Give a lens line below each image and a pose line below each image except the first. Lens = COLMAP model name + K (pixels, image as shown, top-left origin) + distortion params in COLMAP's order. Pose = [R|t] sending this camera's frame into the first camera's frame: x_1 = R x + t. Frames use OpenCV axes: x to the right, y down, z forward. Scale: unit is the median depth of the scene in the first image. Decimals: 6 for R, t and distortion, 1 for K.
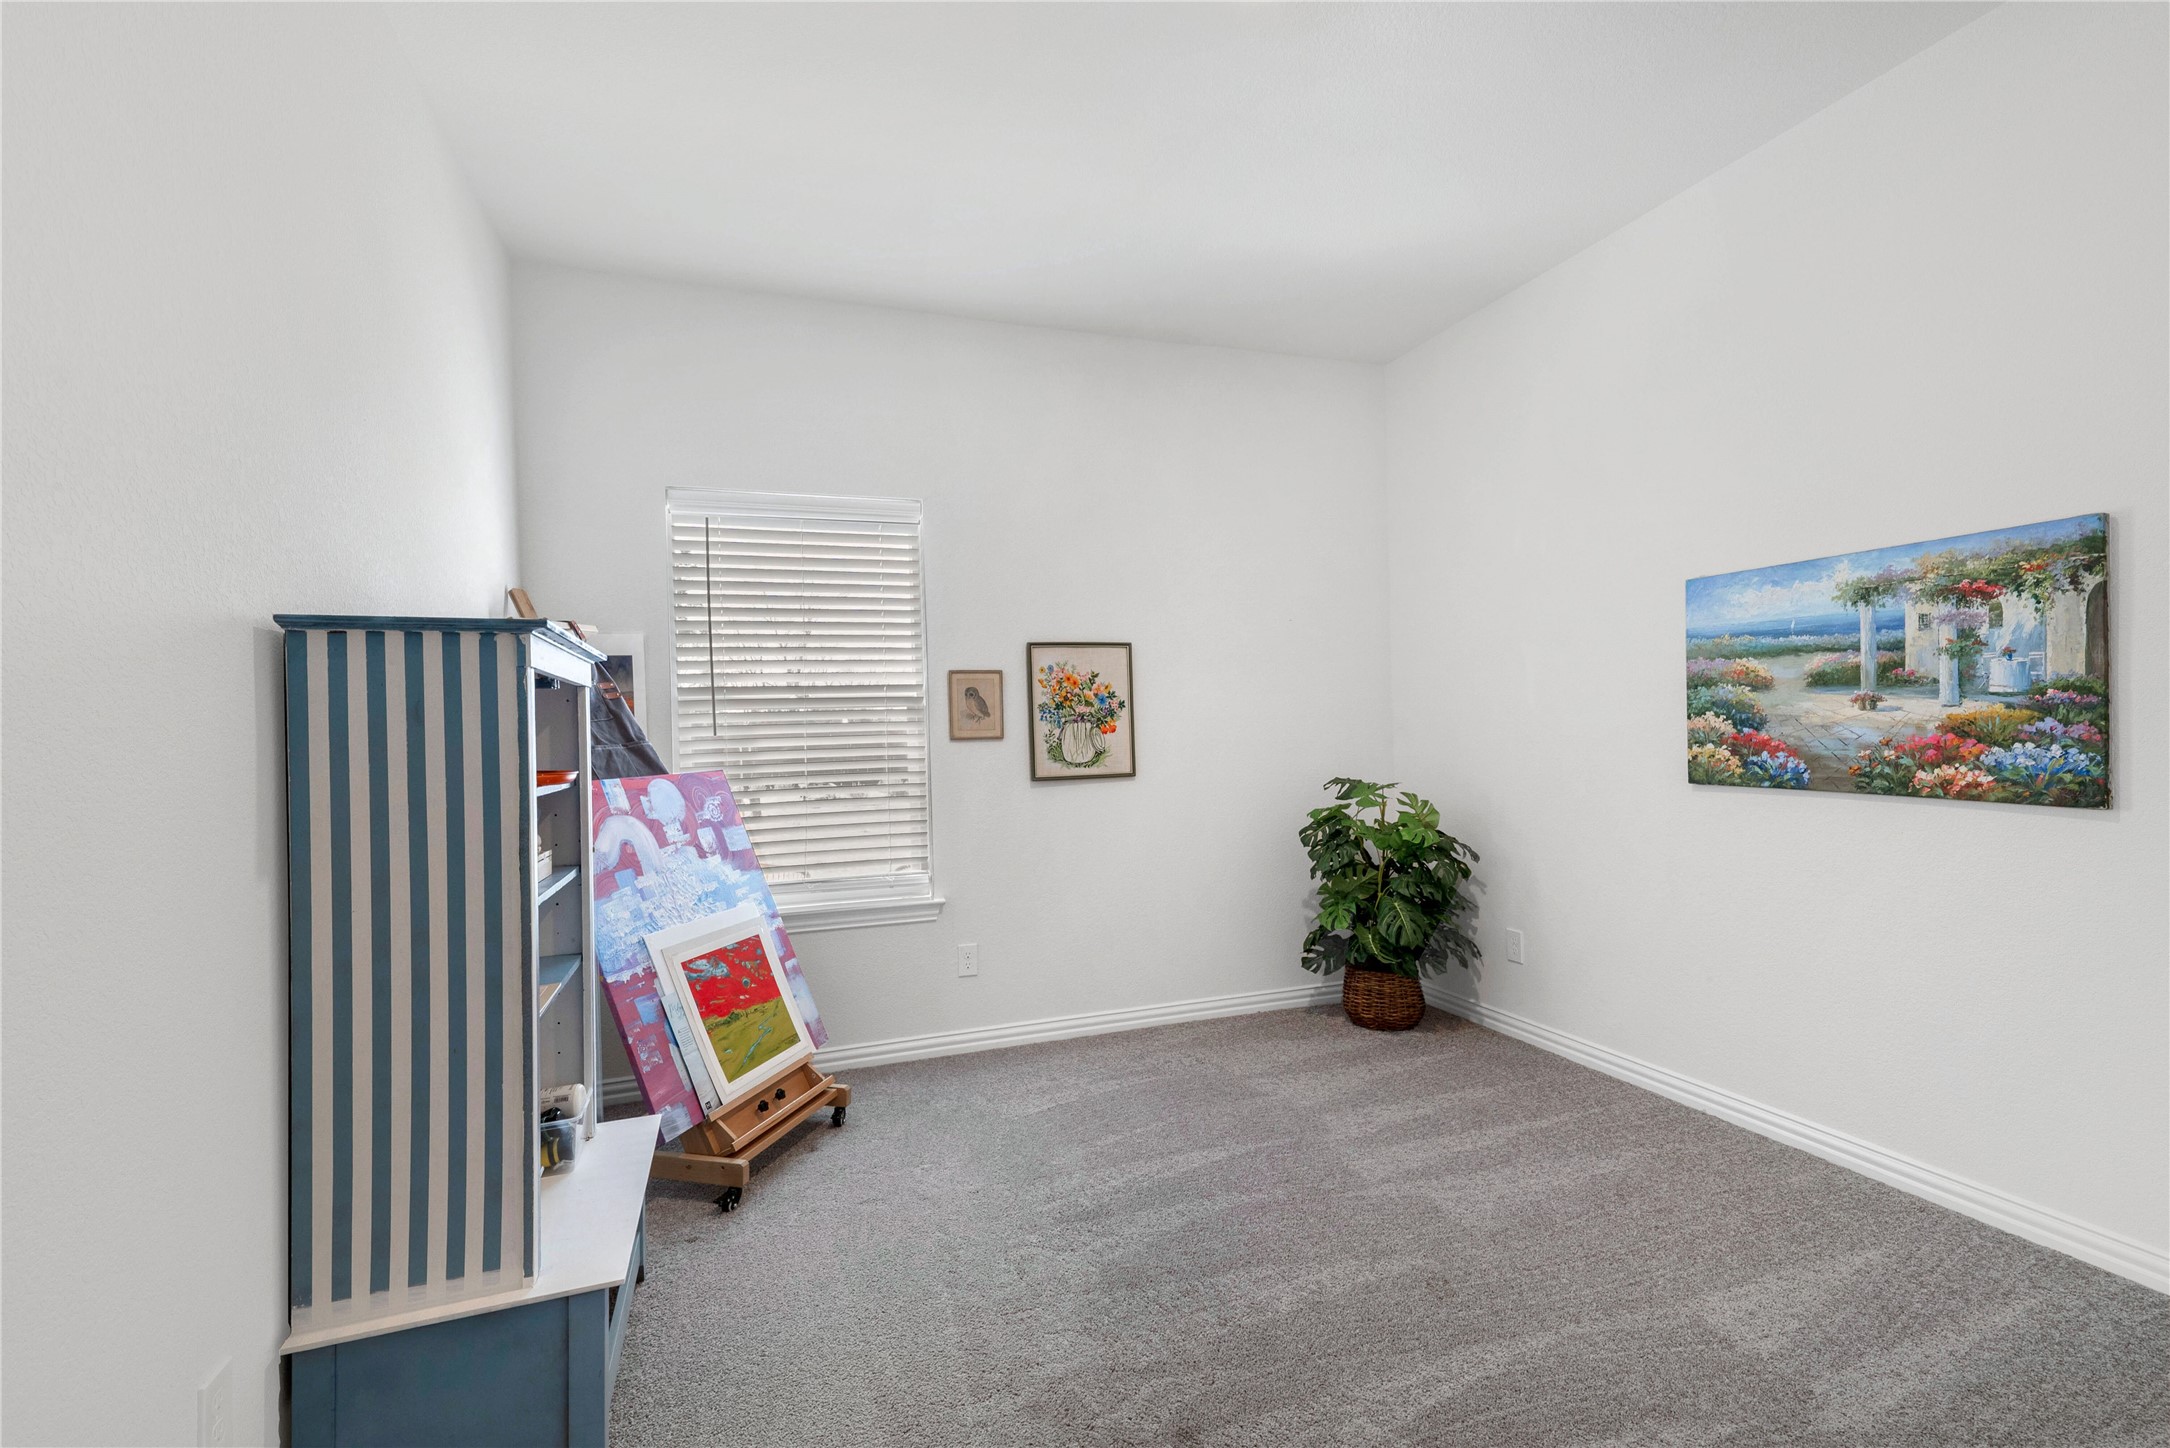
lens RADIAL K [[958.1, 0, 1080.8], [0, 958.1, 721.1], [0, 0, 1]] dist [0.003006, 0.000083]
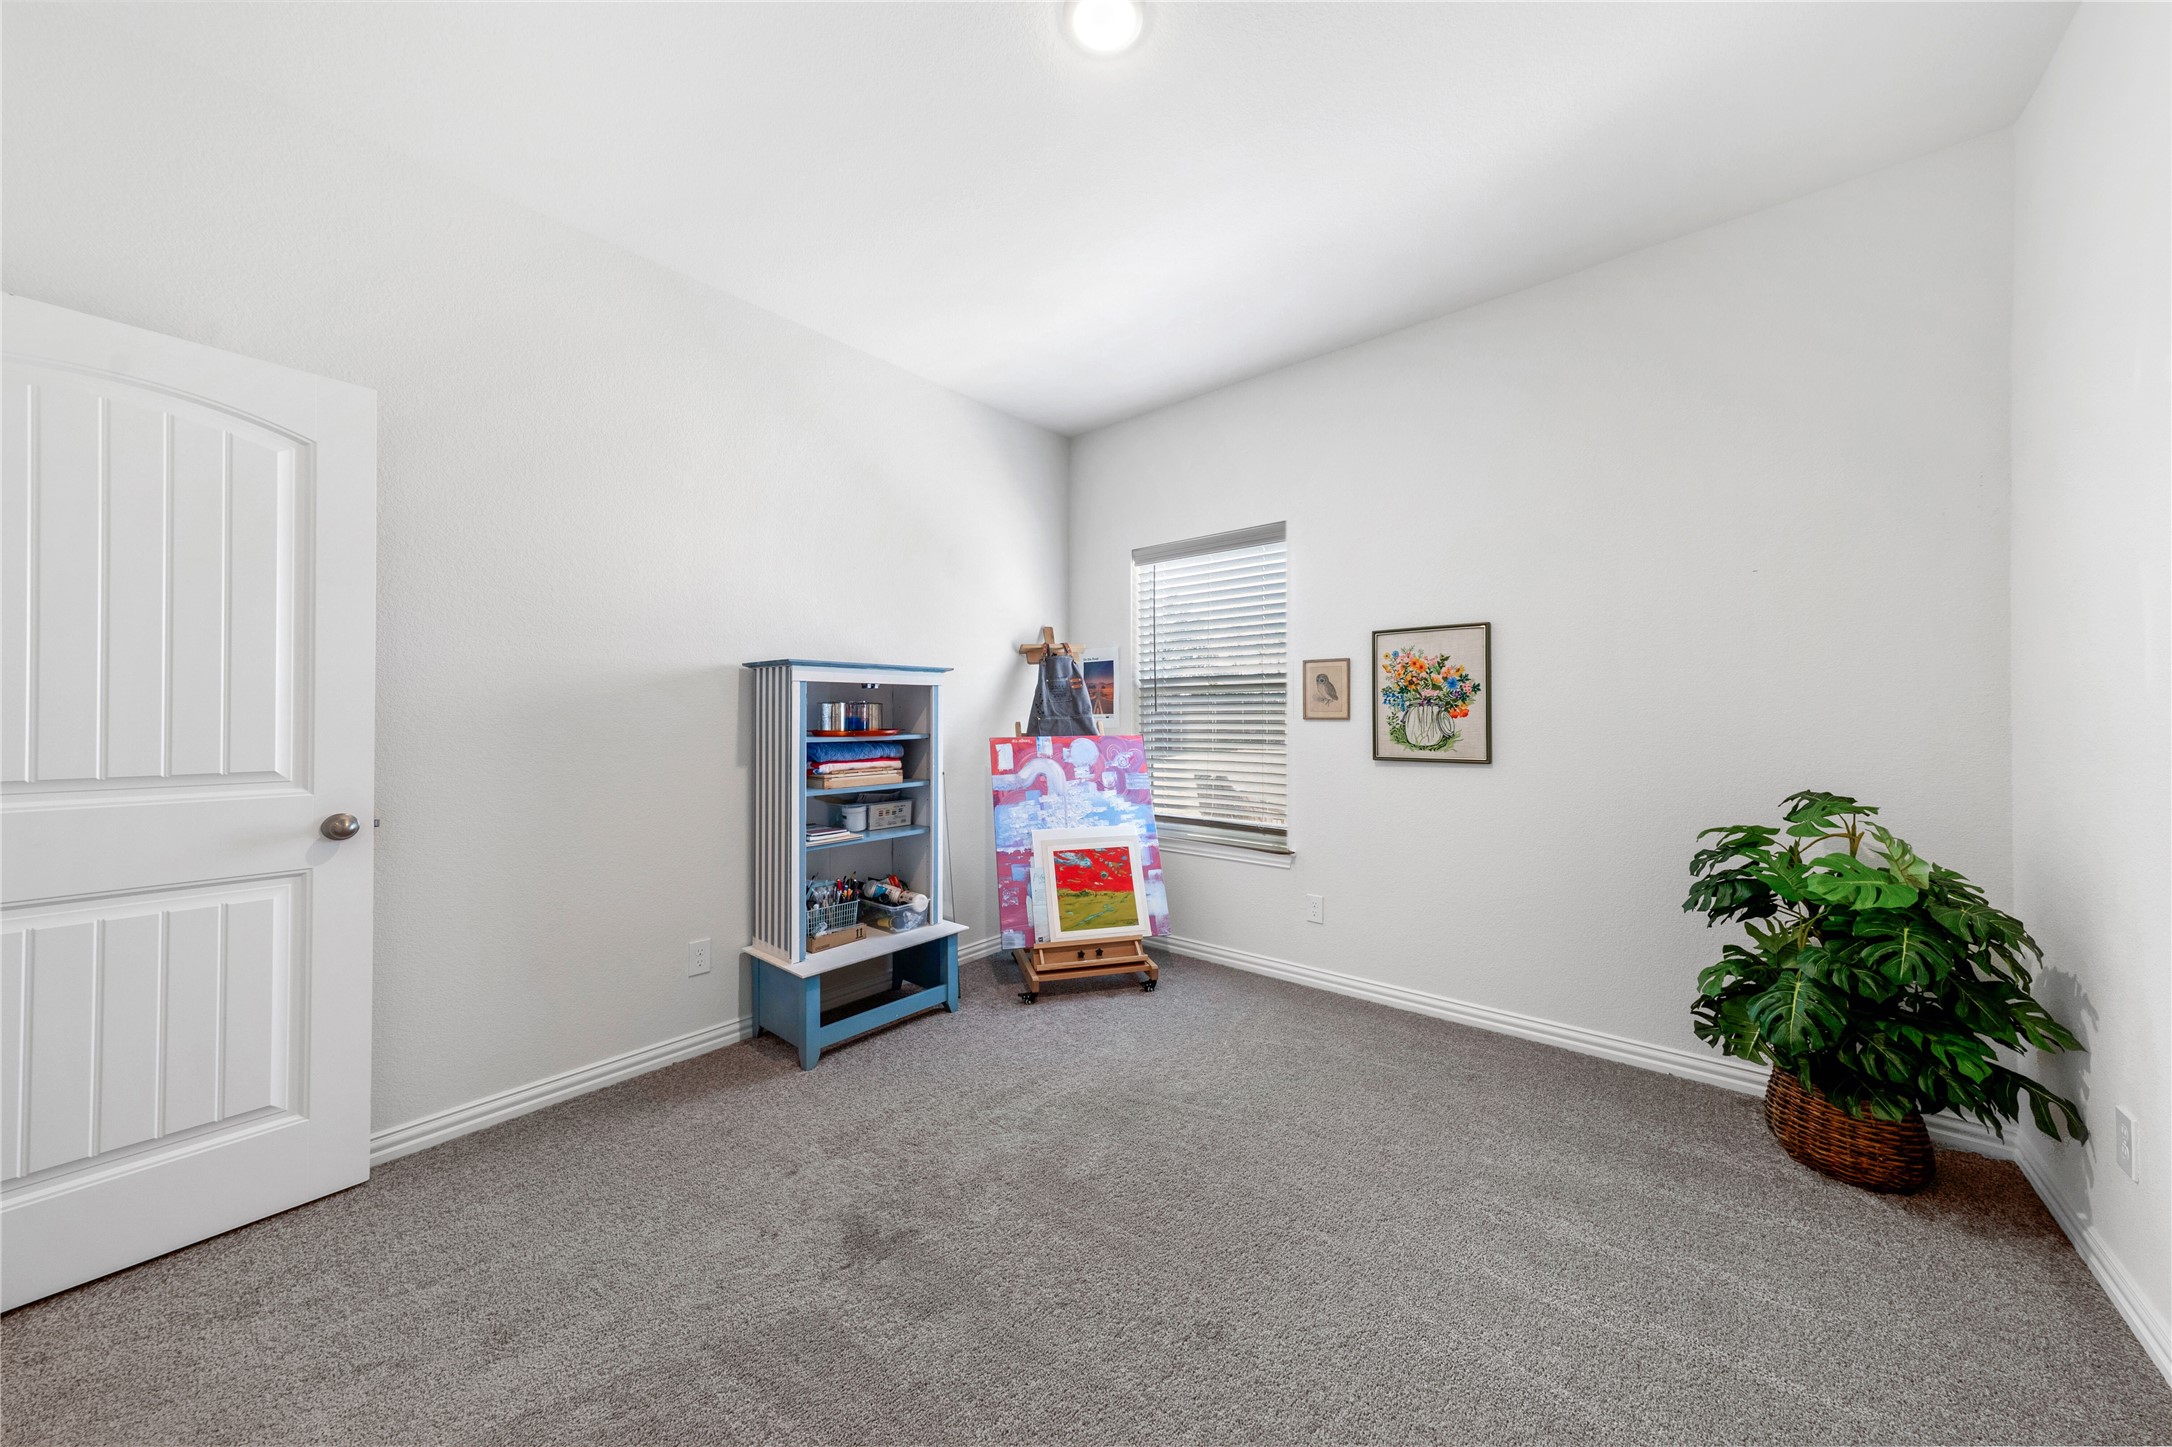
lens RADIAL K [[735.2, 0, 1080.3], [0, 735.2, 711.0], [0, 0, 1]] dist [-0.000662, -0.000074]
pose [[0.507507, 0.020635, -0.861400, 0.498062], [-0.001161, 0.999729, 0.023265, -0.011227], [0.861647, -0.010807, 0.507393, 0.299631]]
